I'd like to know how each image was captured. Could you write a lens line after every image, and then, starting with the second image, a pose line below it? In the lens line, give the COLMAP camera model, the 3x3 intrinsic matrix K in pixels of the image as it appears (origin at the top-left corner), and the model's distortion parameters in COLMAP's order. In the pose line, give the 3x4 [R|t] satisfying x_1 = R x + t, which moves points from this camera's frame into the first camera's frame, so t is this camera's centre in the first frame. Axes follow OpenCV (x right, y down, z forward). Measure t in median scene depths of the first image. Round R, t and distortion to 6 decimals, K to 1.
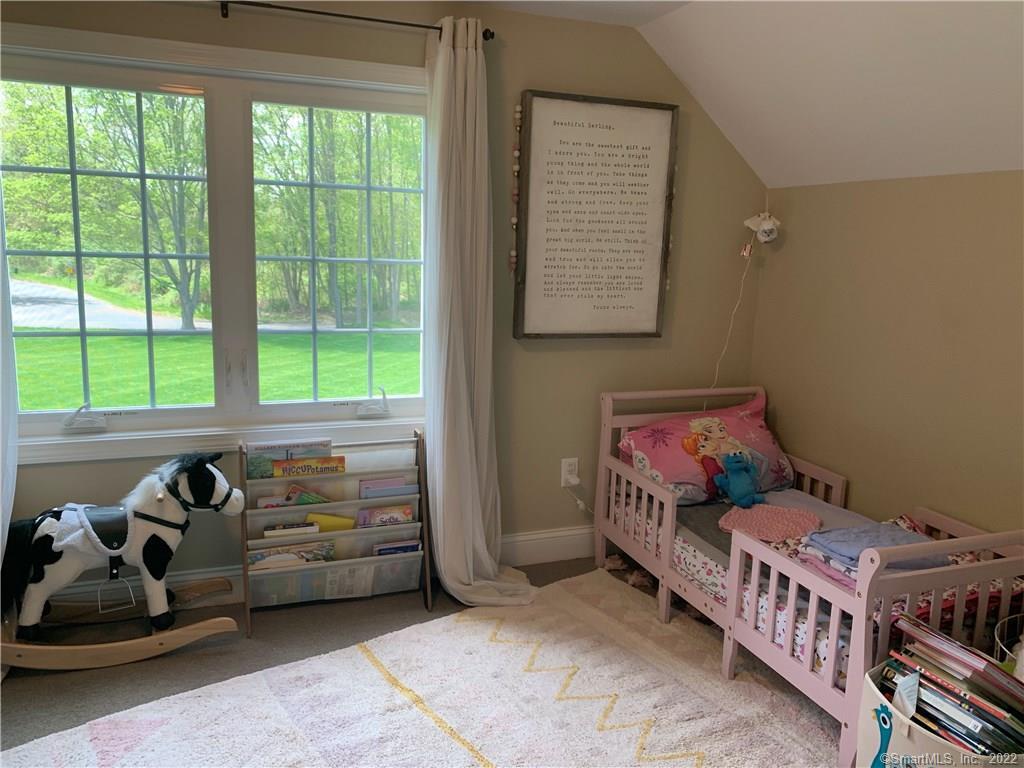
lens RADIAL K [[784.7, 0, 510.7], [0, 784.7, 368.1], [0, 0, 1]] dist [0.037300, -0.050717]
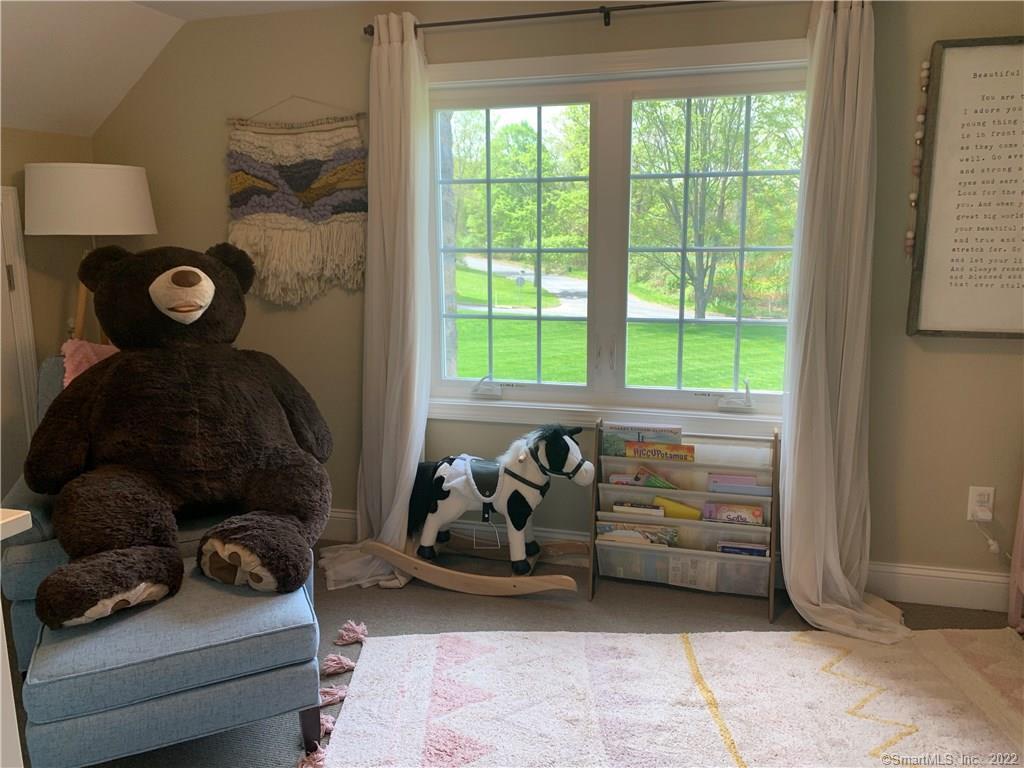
lens RADIAL K [[784.7, 0, 497.5], [0, 784.7, 363.4], [0, 0, 1]] dist [0.037300, -0.050717]
pose [[0.801438, 0.062171, -0.594837, 0.175215], [-0.062122, 0.997856, 0.020596, 0.002998], [0.594843, 0.020446, 0.803582, 0.049747]]
